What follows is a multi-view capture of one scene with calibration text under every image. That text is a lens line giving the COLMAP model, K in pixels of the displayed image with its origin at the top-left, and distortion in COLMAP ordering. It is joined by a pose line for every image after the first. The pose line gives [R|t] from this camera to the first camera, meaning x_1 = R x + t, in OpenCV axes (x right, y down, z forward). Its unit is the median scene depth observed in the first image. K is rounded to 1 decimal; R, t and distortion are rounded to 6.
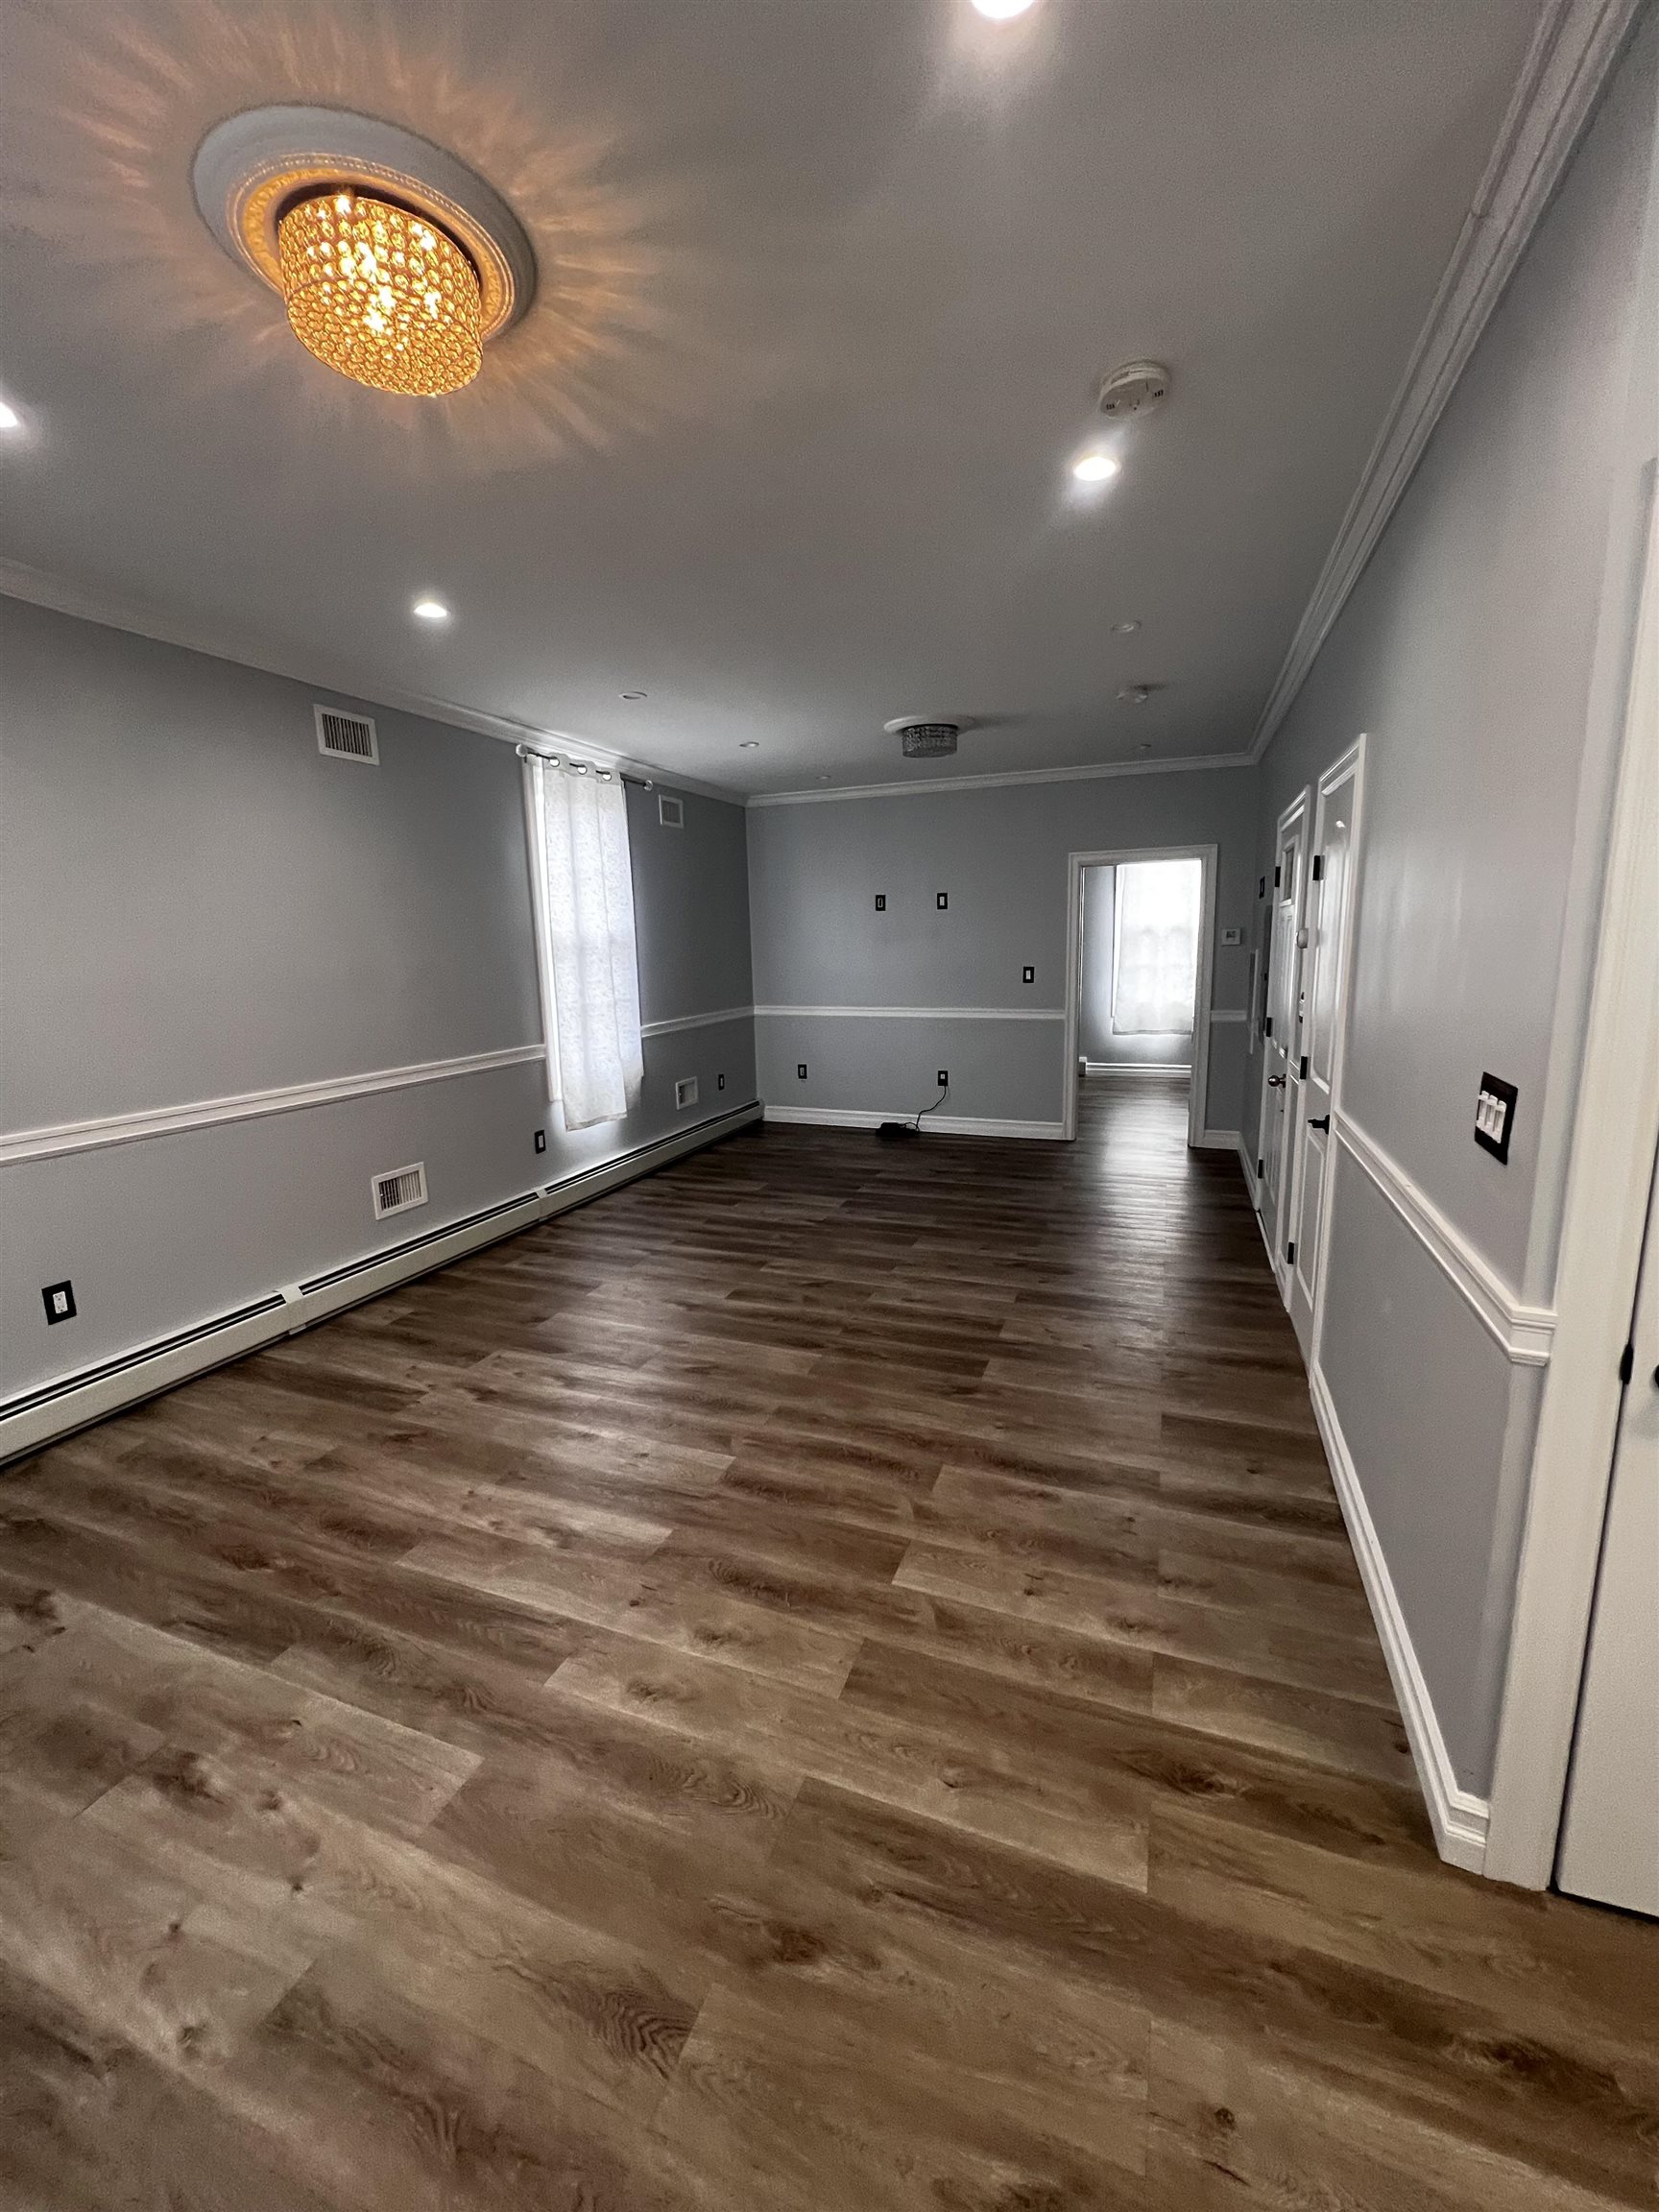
lens RADIAL K [[888.1, 0, 833.3], [0, 888.1, 1100.3], [0, 0, 1]] dist [-0.002940, 0.001070]
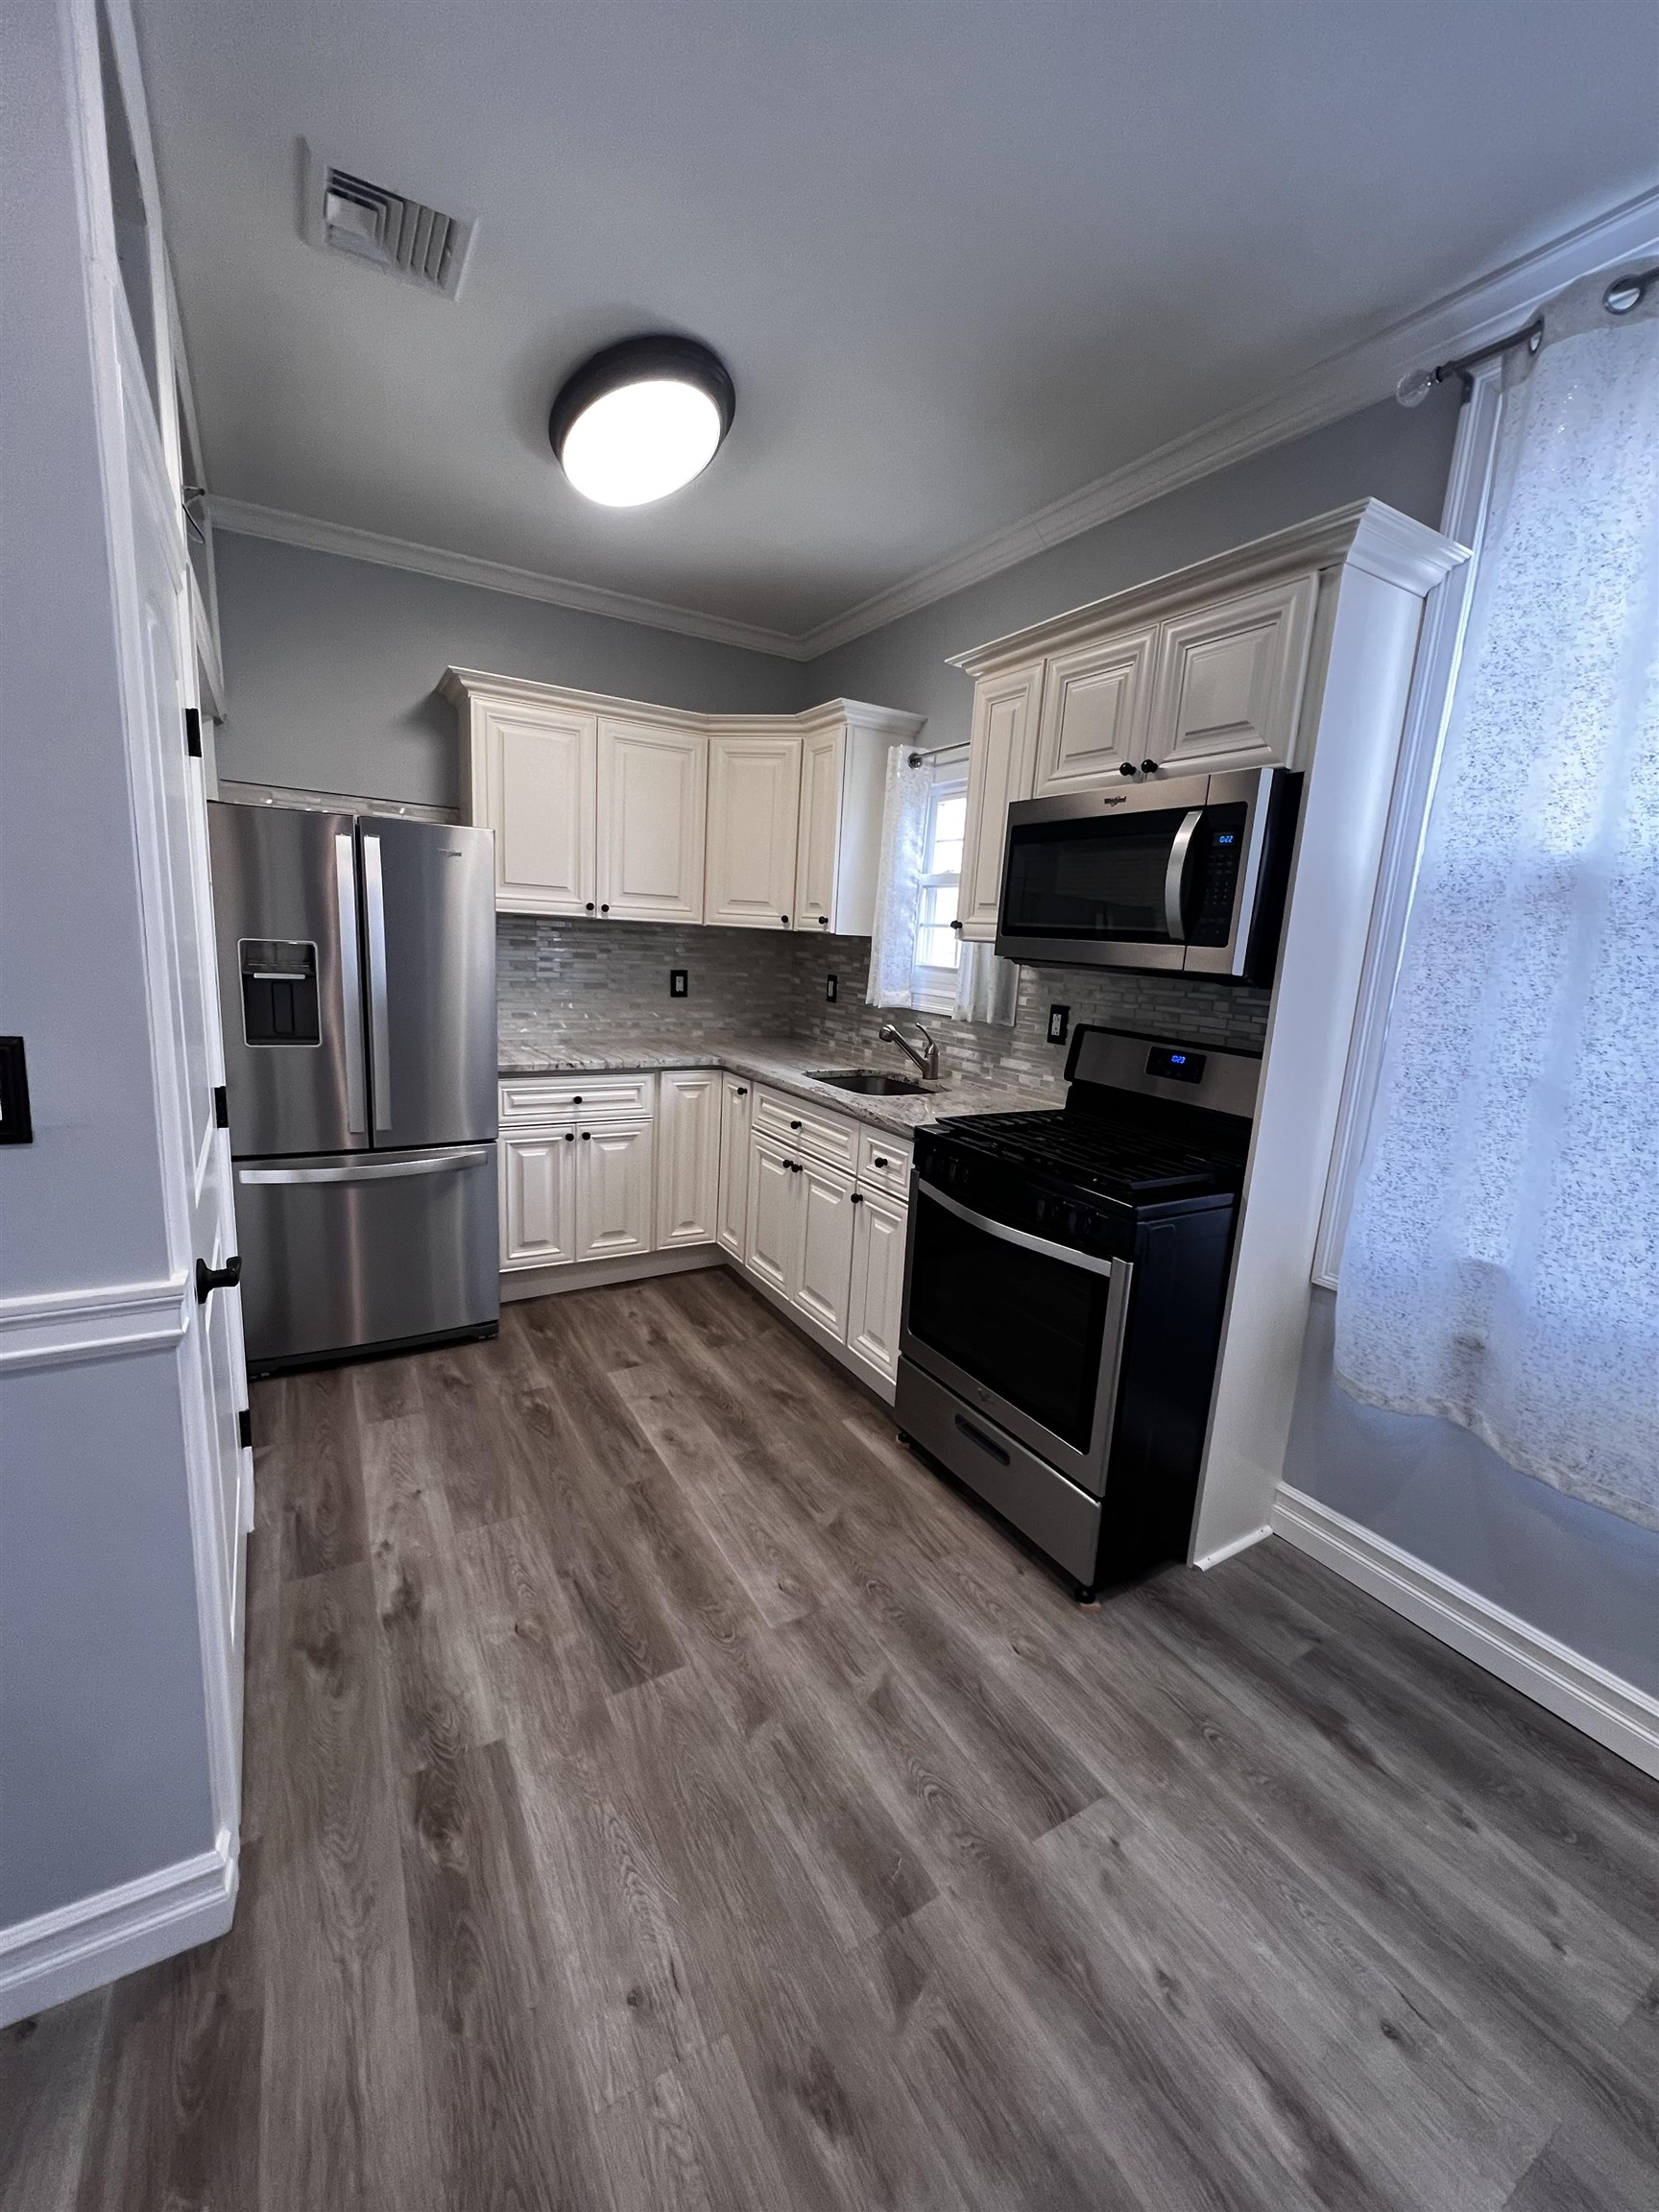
lens RADIAL K [[888.1, 0, 831.7], [0, 888.1, 1099.1], [0, 0, 1]] dist [-0.002940, 0.001070]
pose [[-0.778257, -0.135464, 0.613160, -0.119409], [0.075728, 0.949081, 0.305796, -0.080937], [-0.623363, 0.284421, -0.728370, 0.665211]]
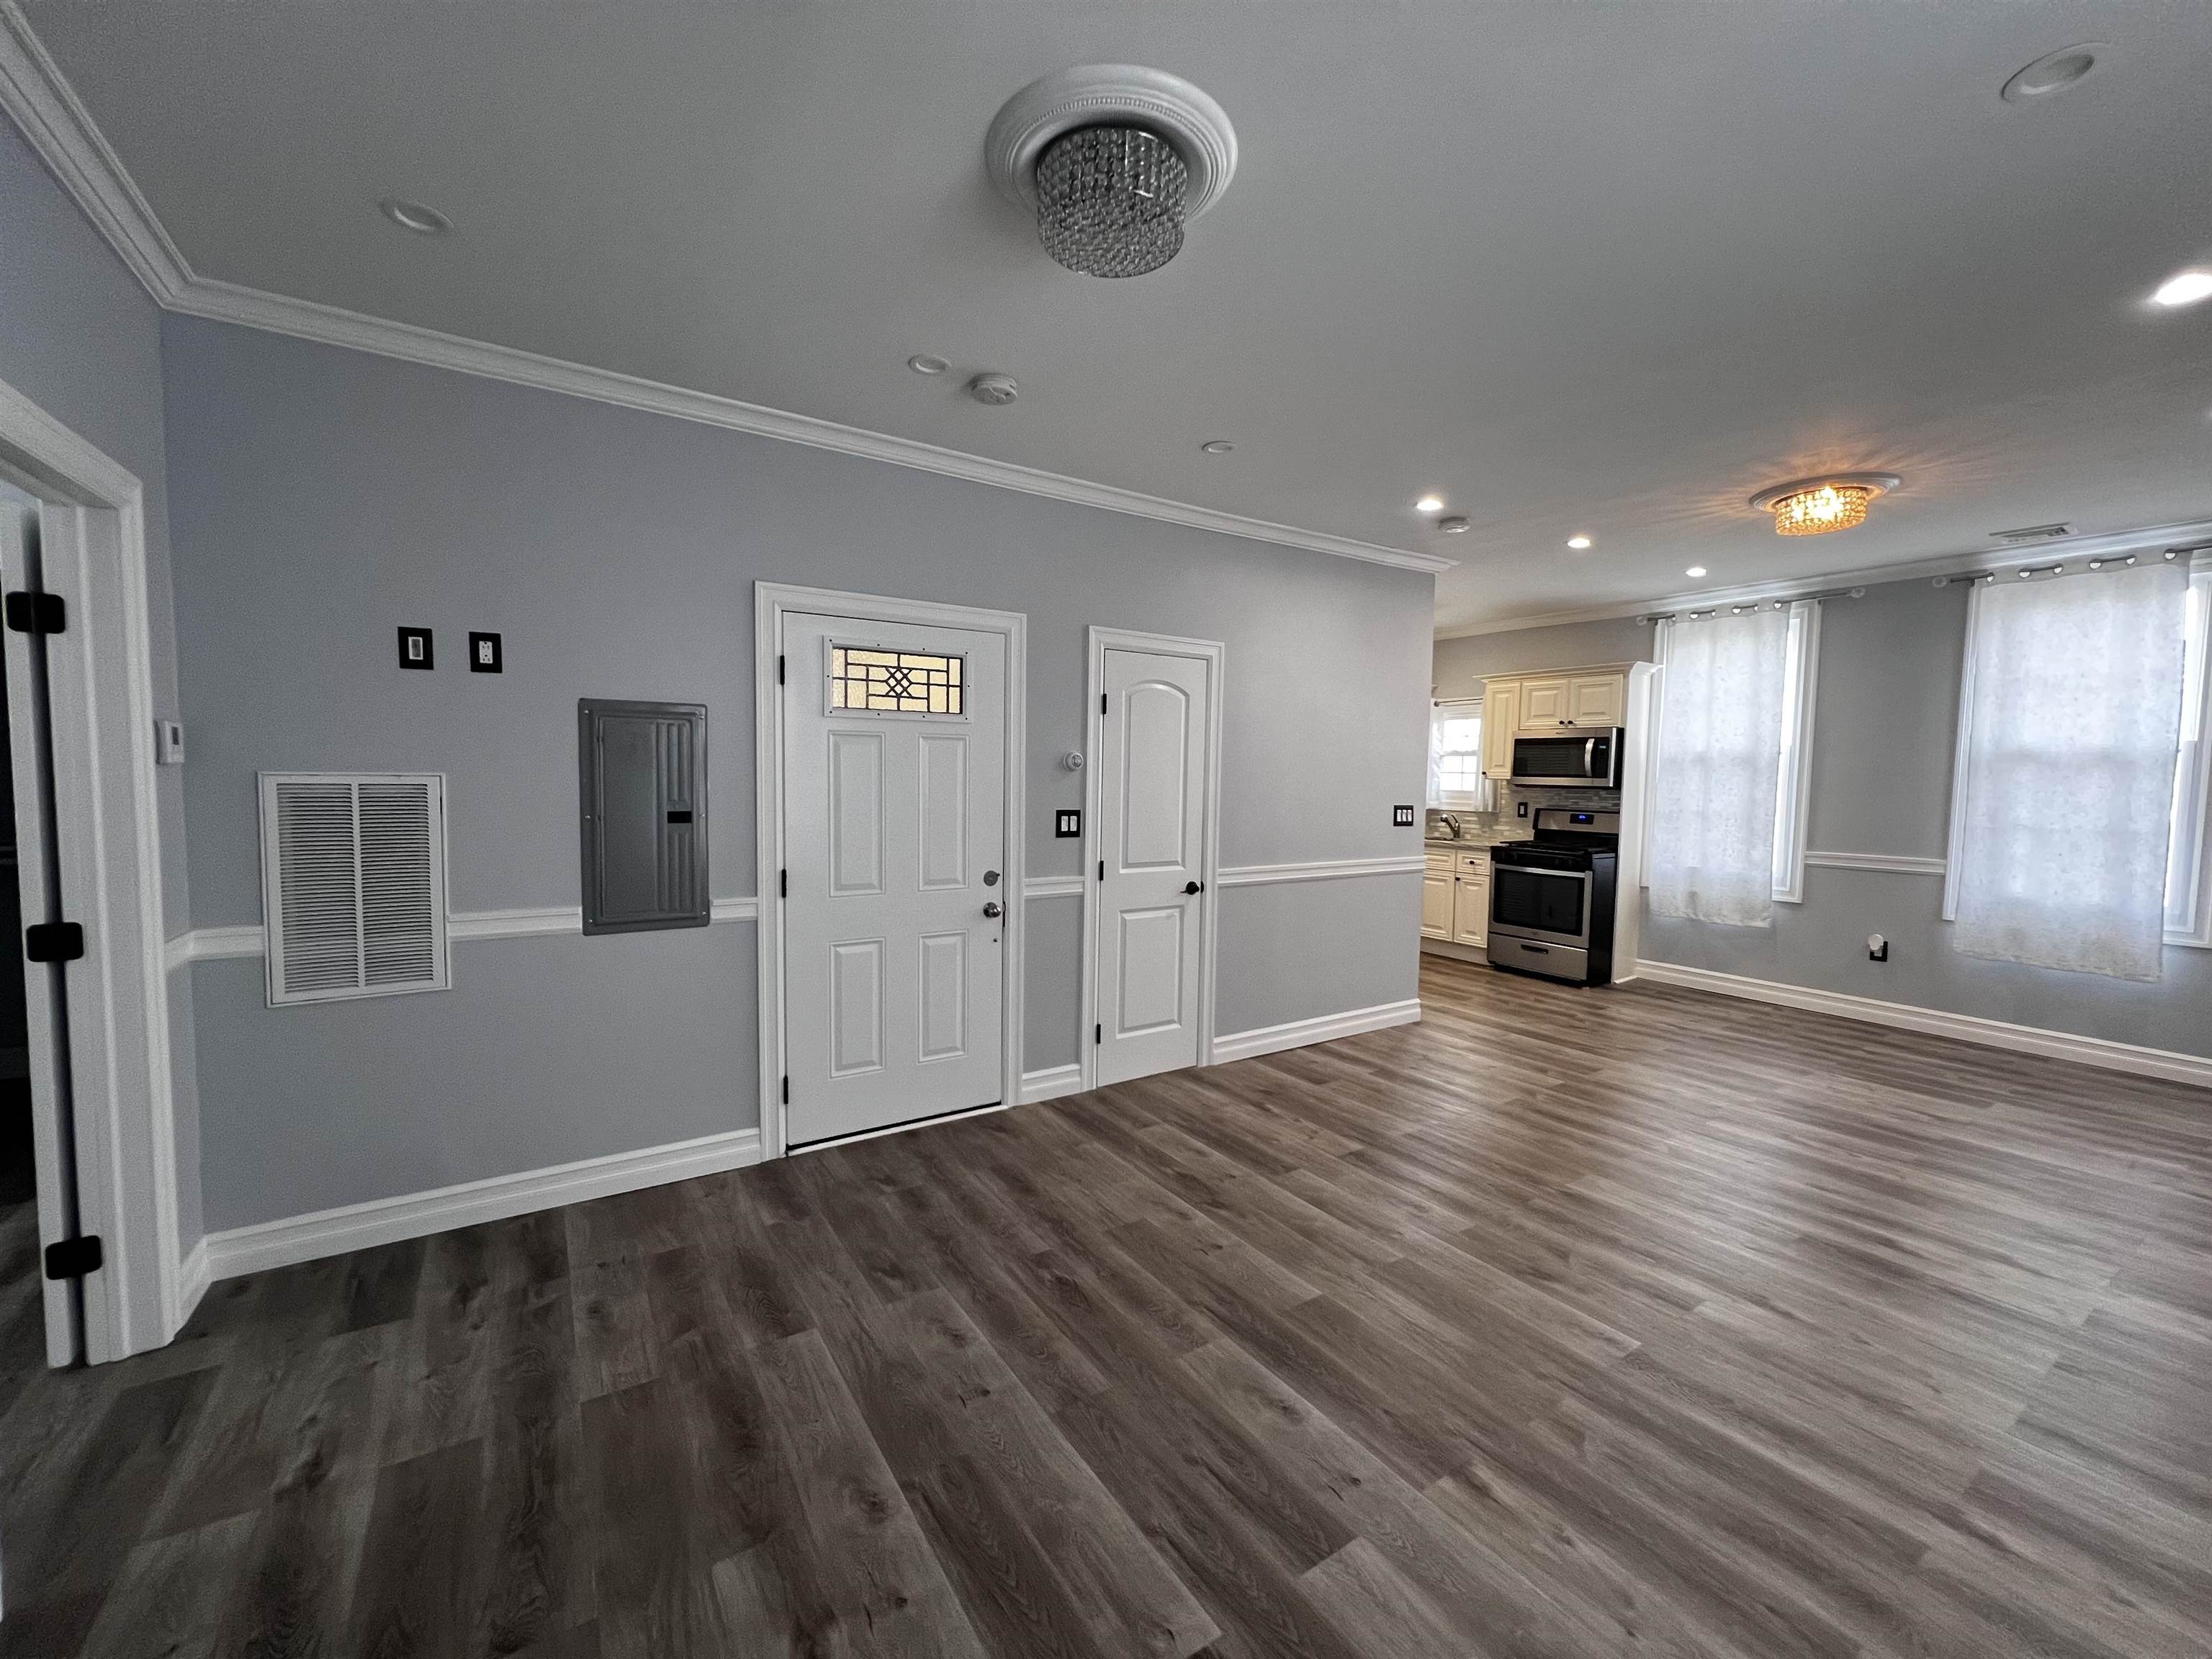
lens RADIAL K [[885.7, 0, 1100.6], [0, 885.7, 825.3], [0, 0, 1]] dist [-0.000623, 0.000670]
pose [[-0.807570, -0.025846, 0.589206, -0.232110], [0.107150, 0.975983, 0.189673, -0.471061], [-0.579957, 0.216308, -0.785405, 2.830175]]
